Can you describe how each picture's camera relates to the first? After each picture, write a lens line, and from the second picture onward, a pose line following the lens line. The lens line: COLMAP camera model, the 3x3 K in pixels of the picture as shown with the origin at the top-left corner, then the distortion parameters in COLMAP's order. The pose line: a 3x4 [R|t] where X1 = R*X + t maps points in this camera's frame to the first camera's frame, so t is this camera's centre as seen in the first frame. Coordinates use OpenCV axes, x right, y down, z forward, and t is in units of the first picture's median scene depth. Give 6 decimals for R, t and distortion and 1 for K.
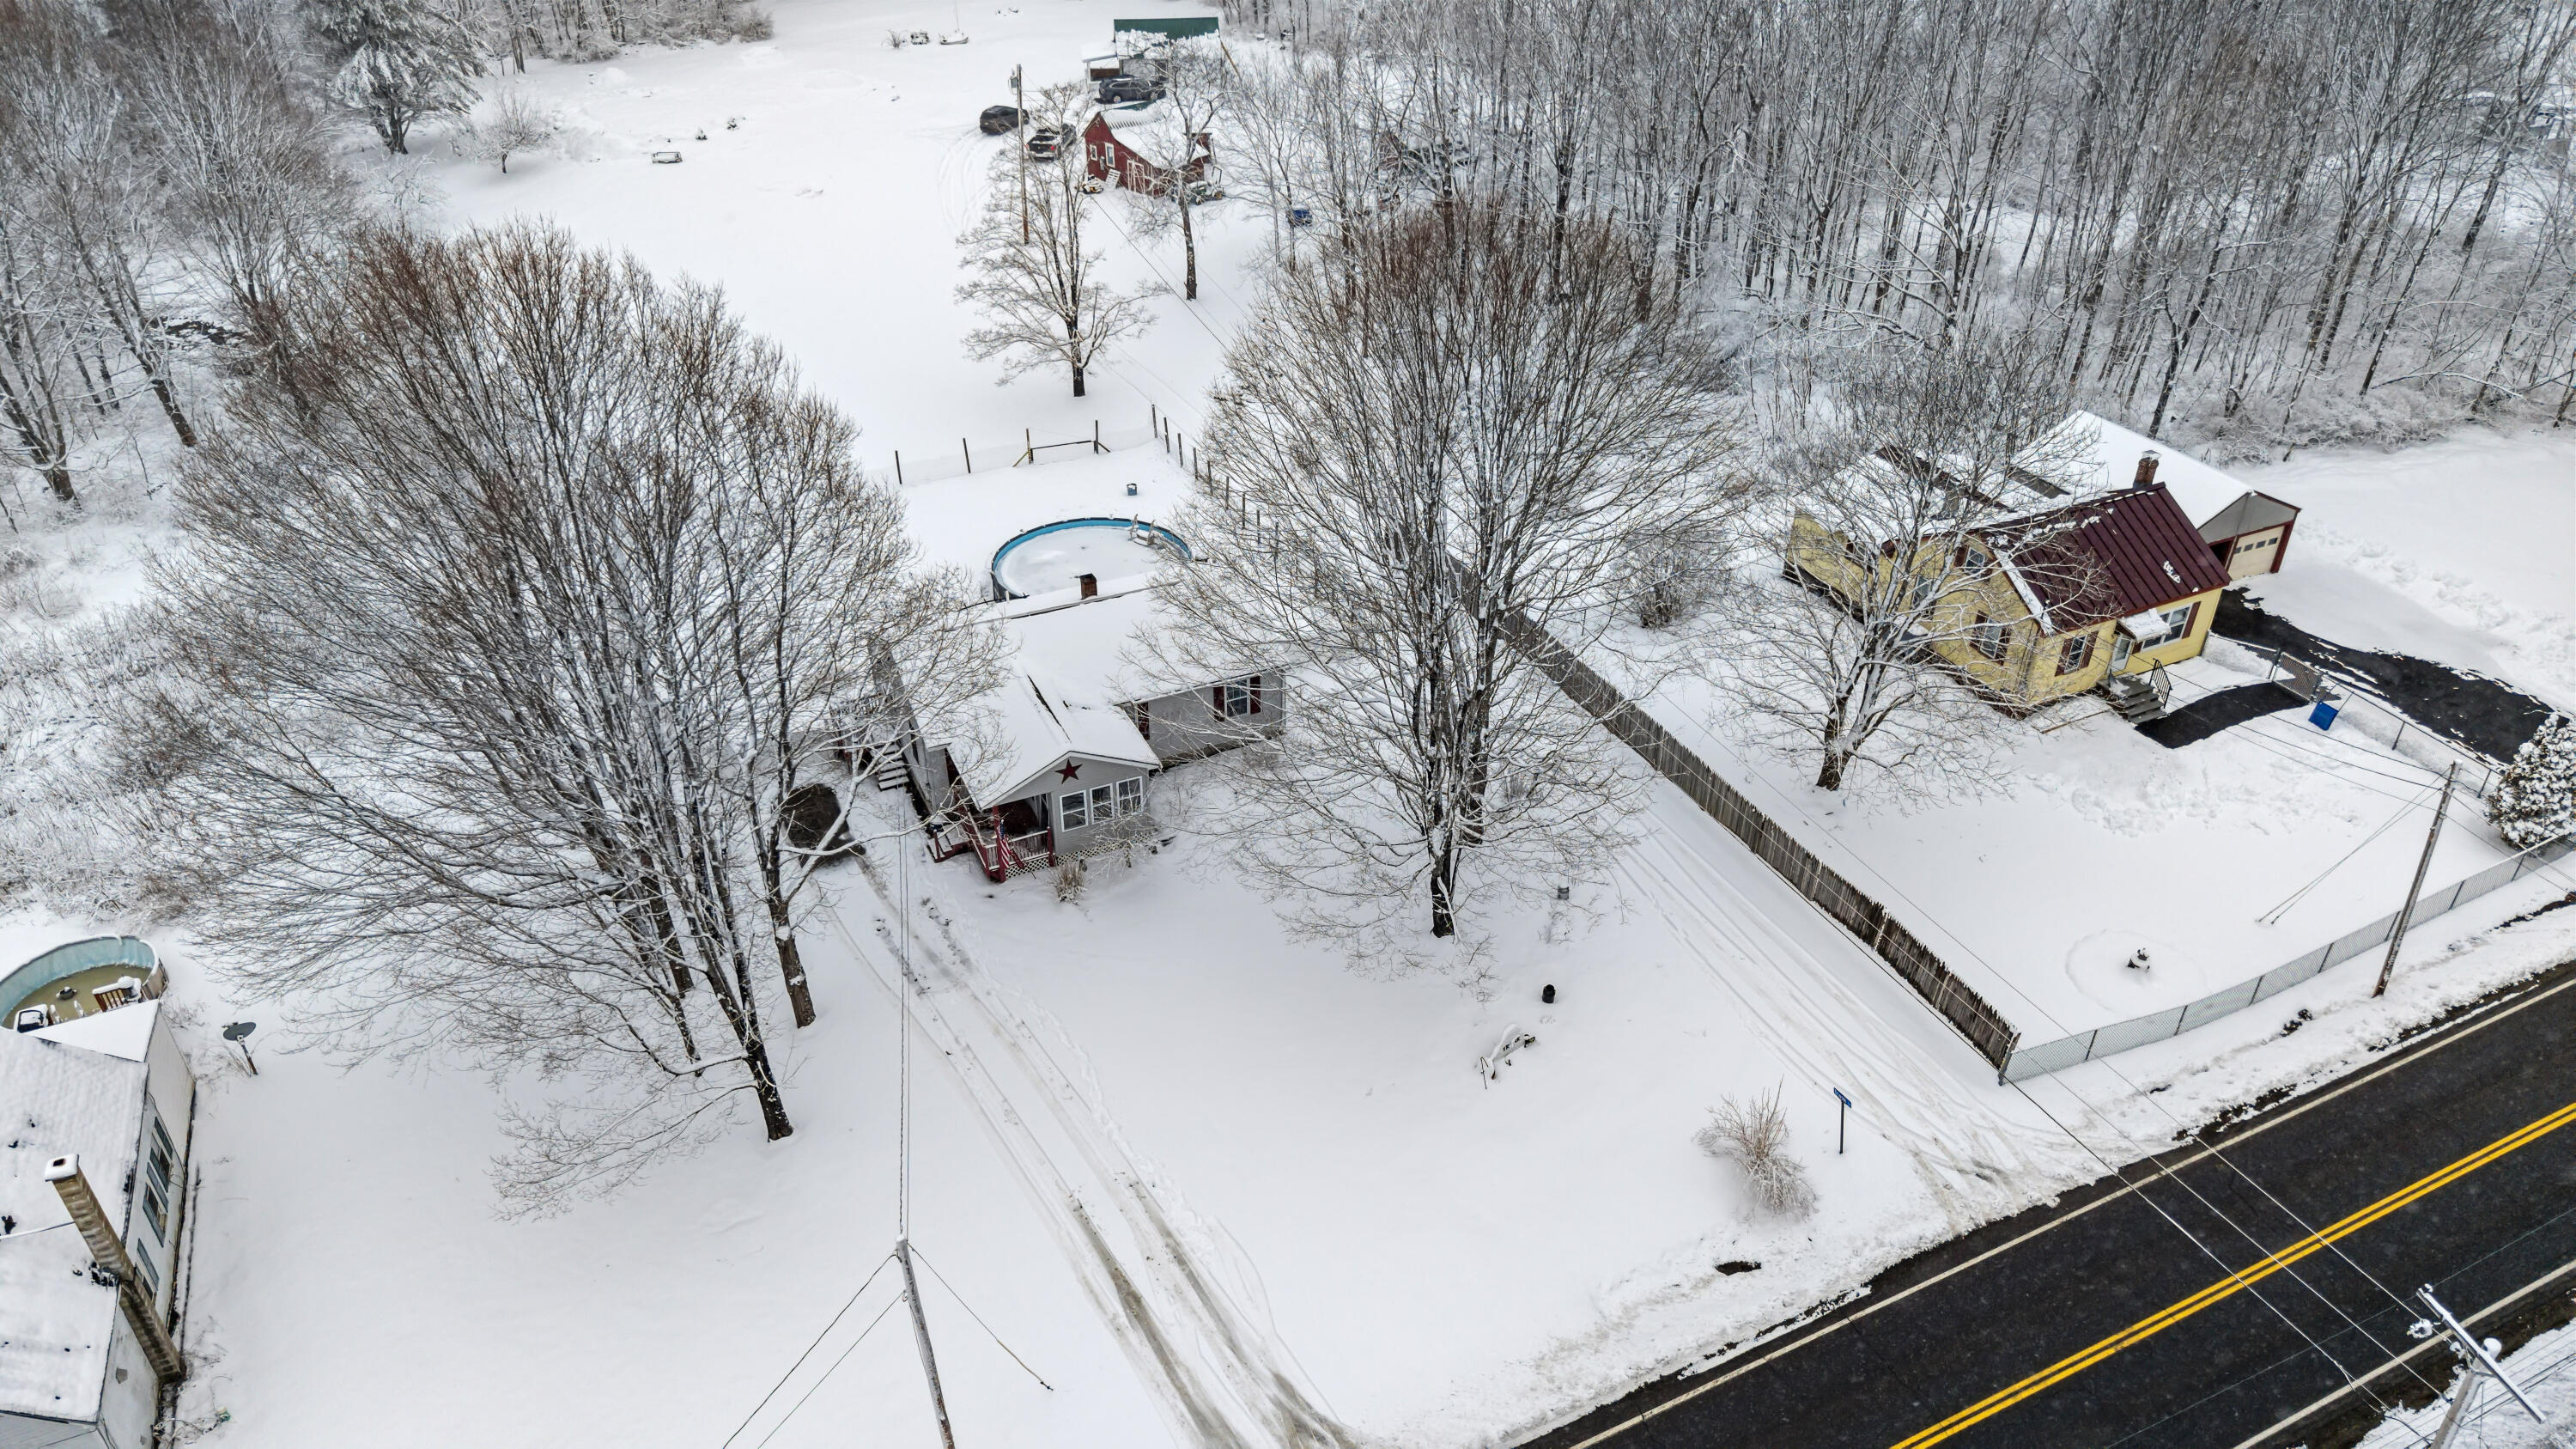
lens RADIAL K [[1734.2, 0, 1306.2], [0, 1734.2, 724.0], [0, 0, 1]] dist [0.043140, -0.041367]
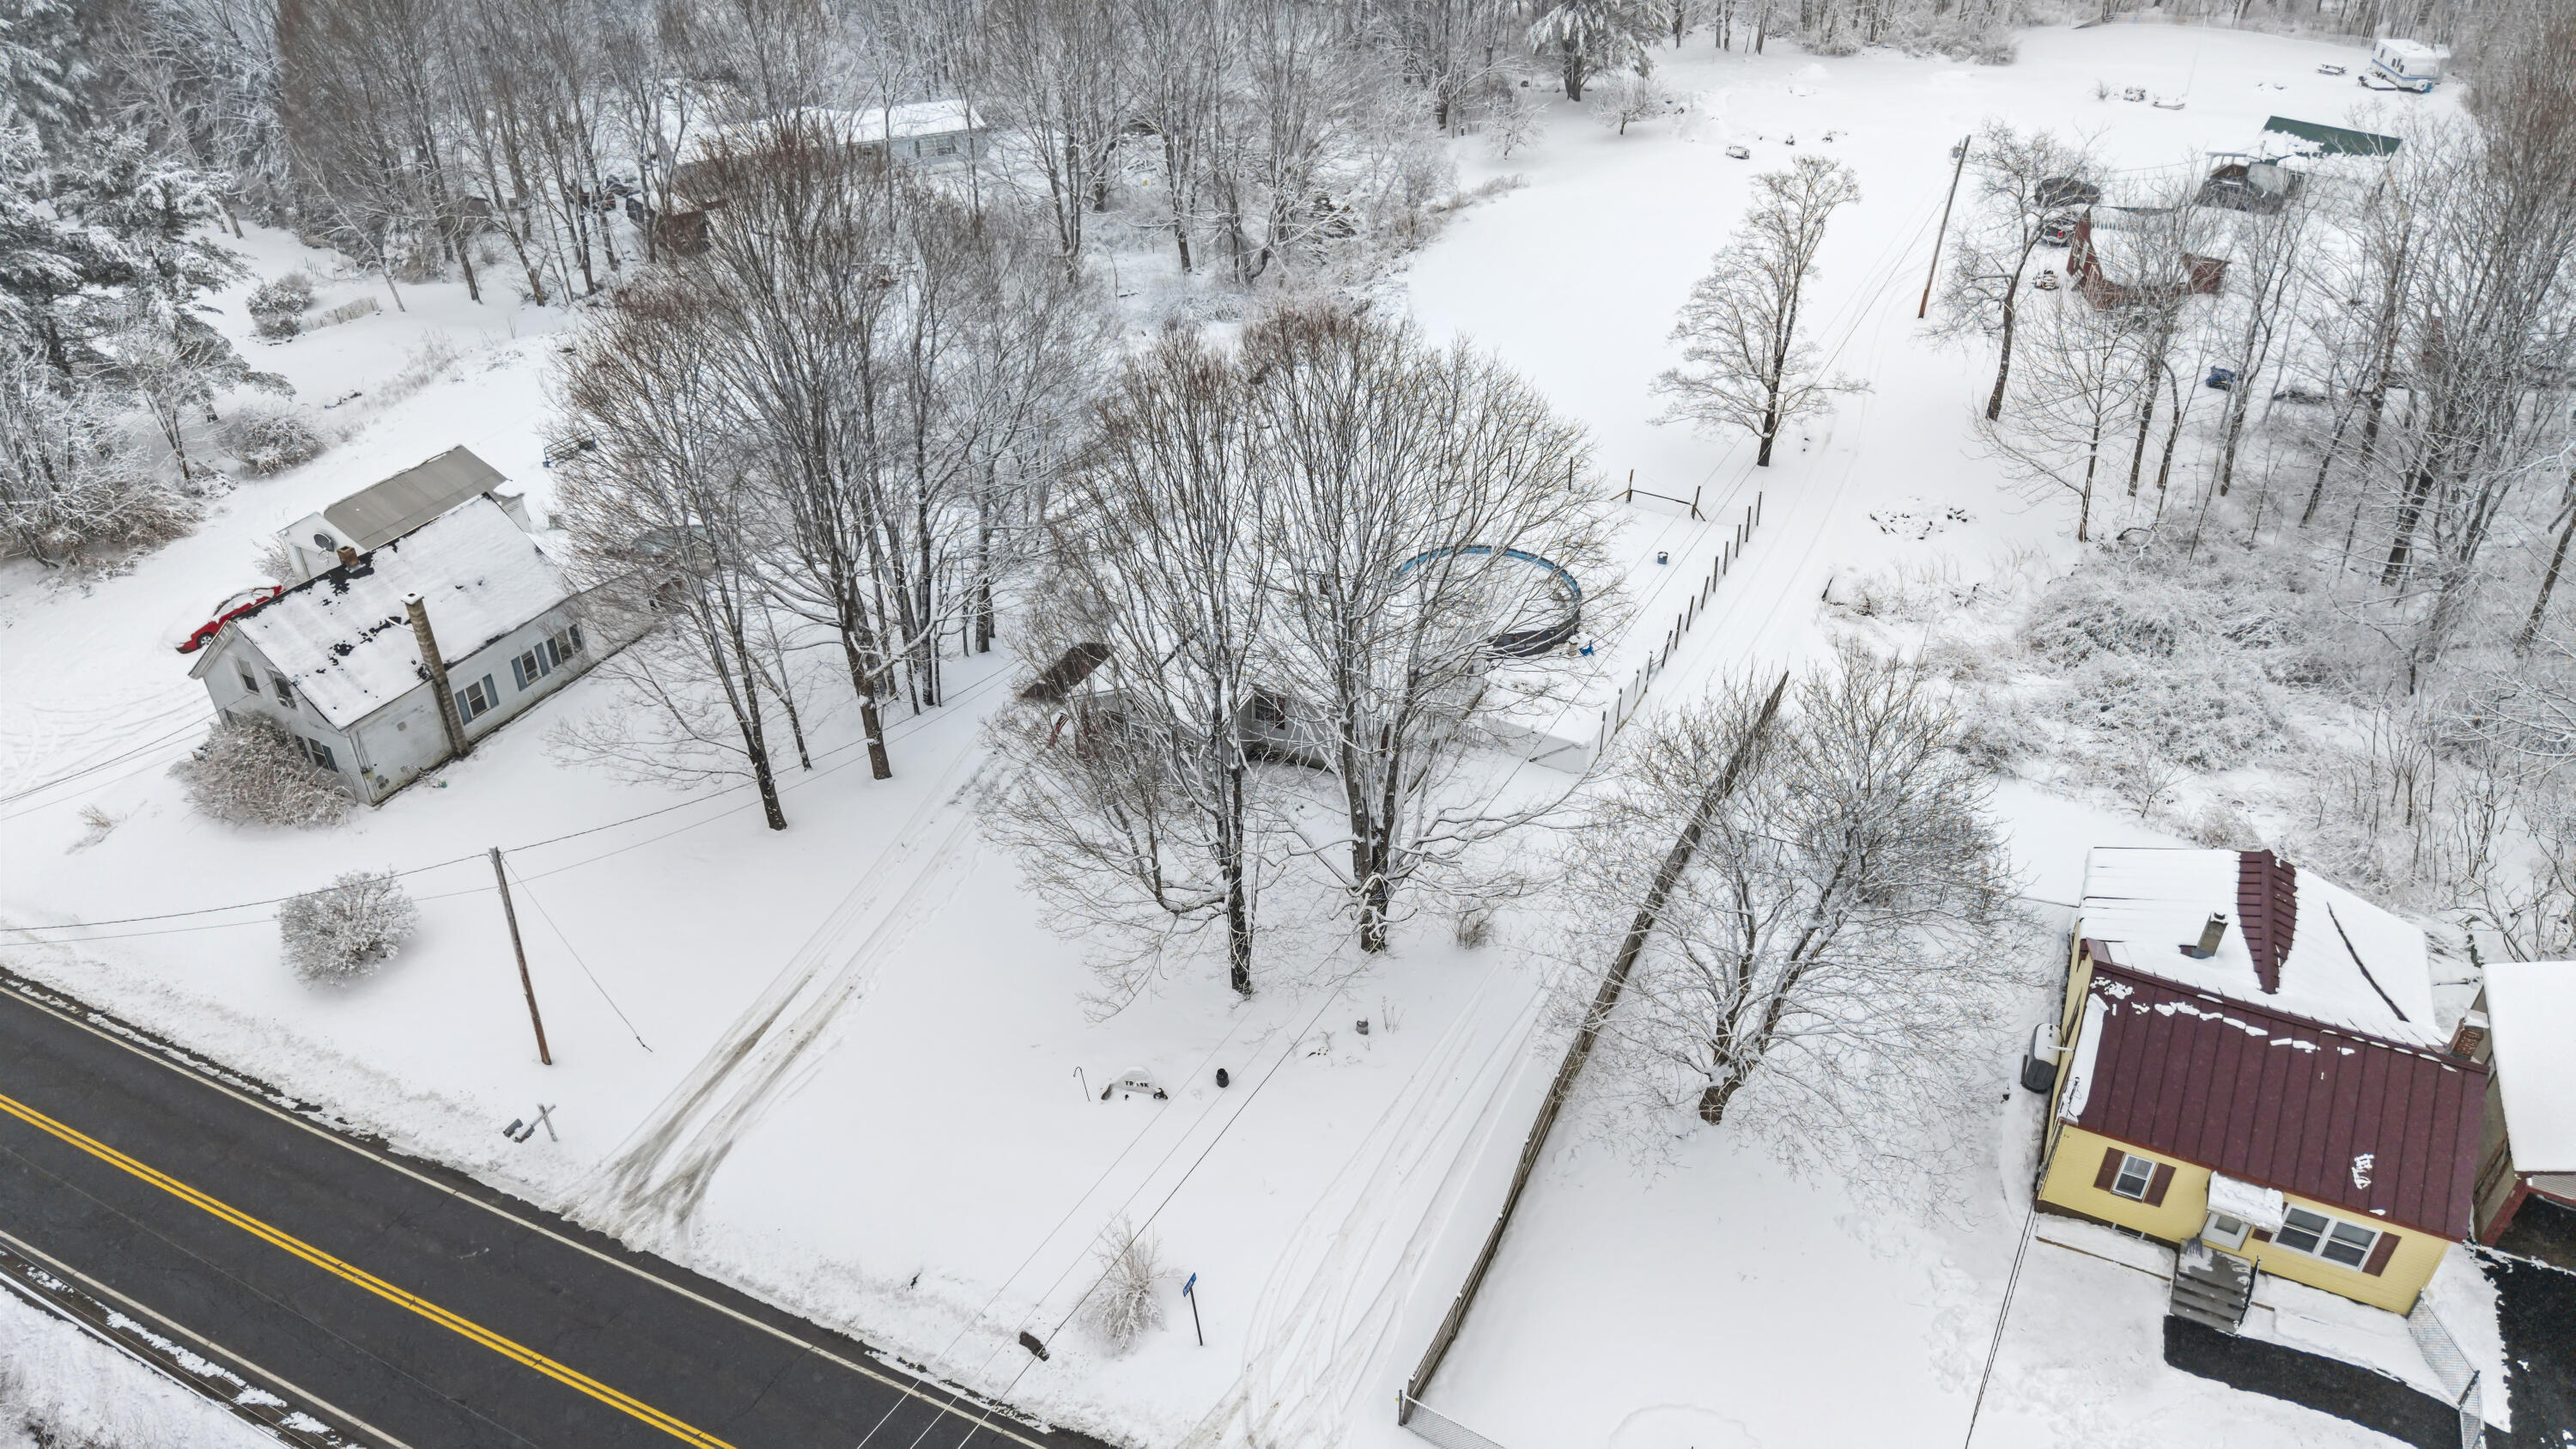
lens RADIAL K [[1734.2, 0, 1306.9], [0, 1734.2, 732.6], [0, 0, 1]] dist [0.043140, -0.041367]
pose [[0.633321, 0.435532, -0.639700, 0.609873], [-0.425562, 0.886402, 0.182177, -0.191842], [0.646376, 0.156855, 0.746723, 0.195665]]
